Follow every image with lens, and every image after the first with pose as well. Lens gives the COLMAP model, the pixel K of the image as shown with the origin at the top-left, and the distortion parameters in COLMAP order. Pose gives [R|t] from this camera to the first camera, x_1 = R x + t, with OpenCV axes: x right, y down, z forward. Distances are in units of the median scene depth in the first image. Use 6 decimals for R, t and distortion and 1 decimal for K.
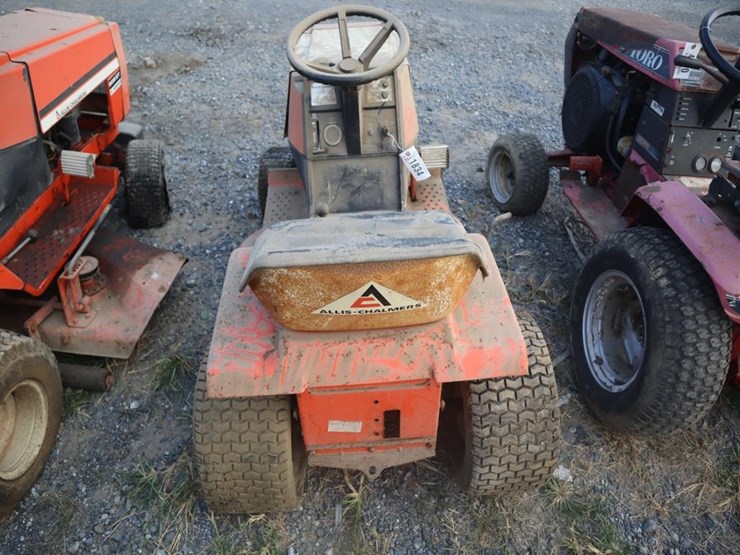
lens RADIAL K [[575.7, 0, 365.9], [0, 575.7, 273.8], [0, 0, 1]] dist [-0.125739, 0.089511]
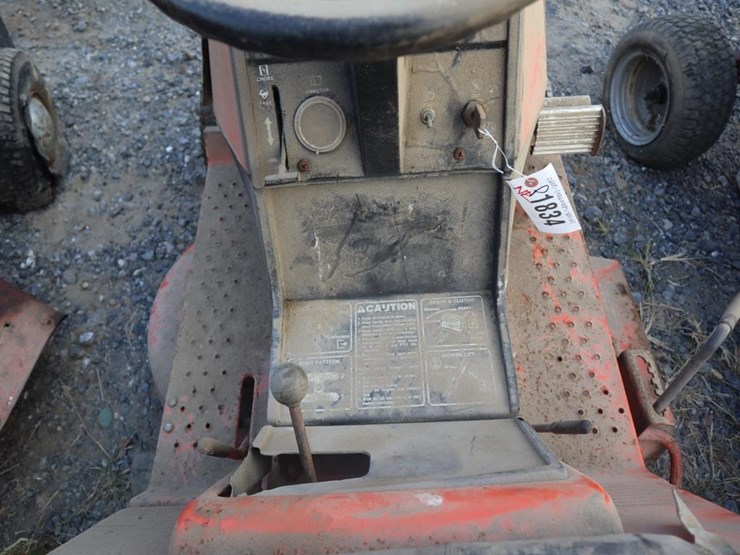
lens RADIAL K [[573.8, 0, 370.0], [0, 573.8, 277.5], [0, 0, 1]] dist [-0.131161, 0.097892]
pose [[0.999426, 0.010501, -0.032205, -0.010639], [-0.000822, 0.957977, 0.286844, -0.175449], [0.033864, -0.286653, 0.957436, 0.442564]]
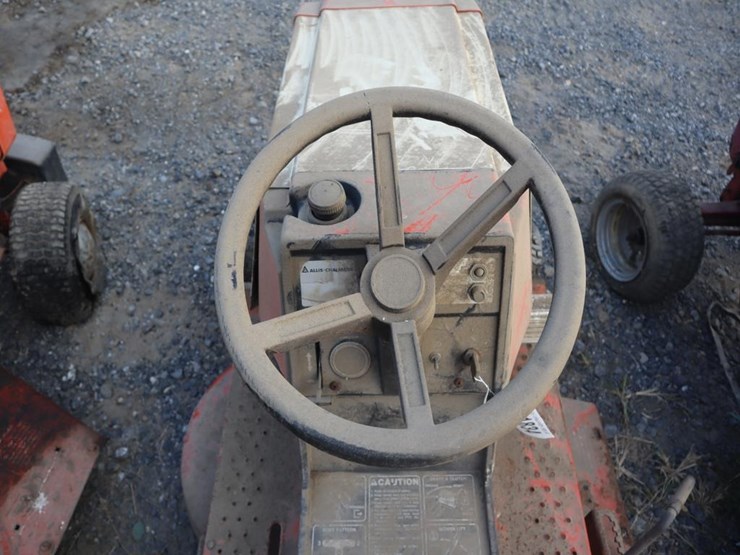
lens RADIAL K [[575.7, 0, 365.9], [0, 575.7, 273.8], [0, 0, 1]] dist [-0.125739, 0.089511]
pose [[0.998485, 0.043451, -0.033762, -0.023482], [-0.035143, 0.975681, 0.216360, -0.282014], [0.042342, -0.214845, 0.975730, 0.399643]]
